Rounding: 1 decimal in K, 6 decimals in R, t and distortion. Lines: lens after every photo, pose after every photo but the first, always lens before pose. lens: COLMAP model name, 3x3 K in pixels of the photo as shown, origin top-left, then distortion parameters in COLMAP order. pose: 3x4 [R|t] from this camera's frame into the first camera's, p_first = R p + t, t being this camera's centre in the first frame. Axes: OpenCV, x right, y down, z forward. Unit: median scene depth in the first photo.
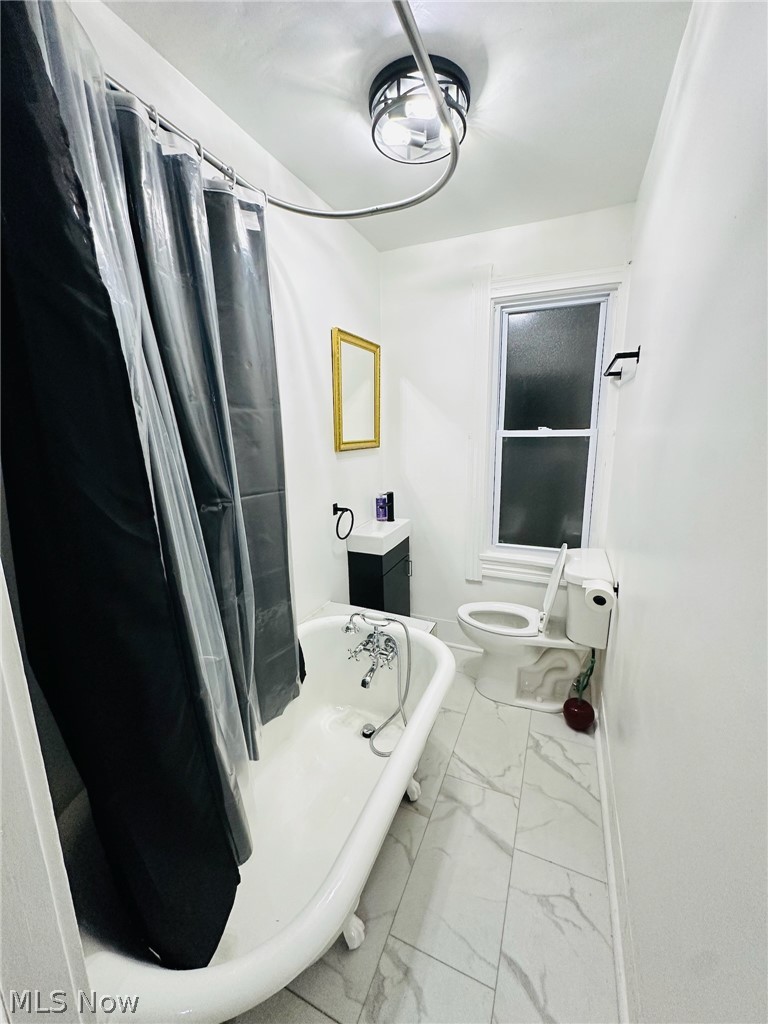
lens RADIAL K [[411.3, 0, 383.0], [0, 411.3, 511.7], [0, 0, 1]] dist [-0.003843, 0.000780]
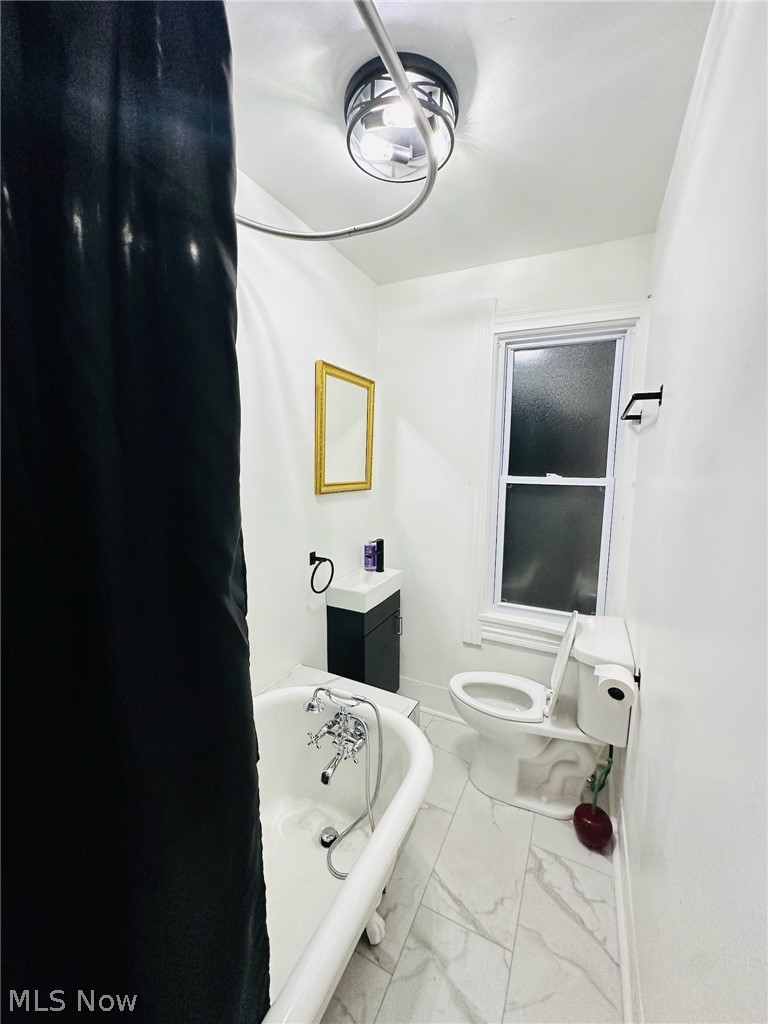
lens RADIAL K [[411.3, 0, 382.1], [0, 411.3, 511.2], [0, 0, 1]] dist [-0.003843, 0.000780]
pose [[0.998379, 0.035470, -0.044508, 0.082026], [-0.039135, 0.995667, -0.084359, -0.045391], [0.041323, 0.085964, 0.995441, 0.133684]]
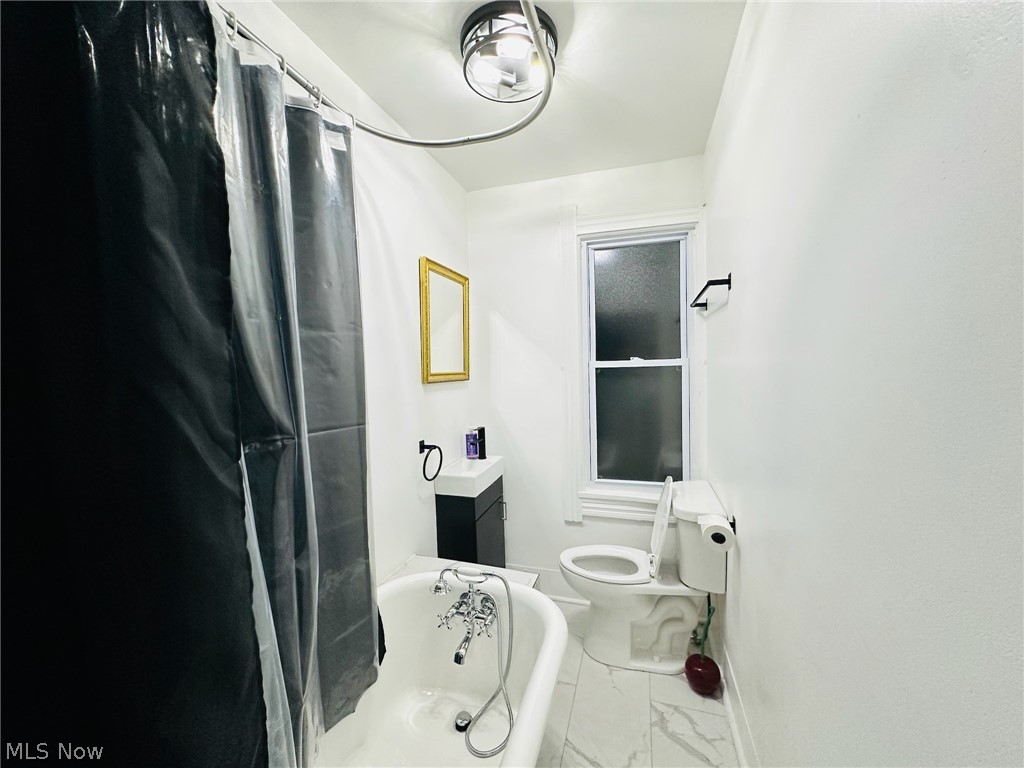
lens RADIAL K [[411.3, 0, 510.5], [0, 411.3, 382.5], [0, 0, 1]] dist [-0.003843, 0.000780]
pose [[0.994364, -0.011984, 0.105342, -0.019422], [0.029148, 0.986204, -0.162947, 0.008906], [-0.101936, 0.165100, 0.980995, 0.083987]]
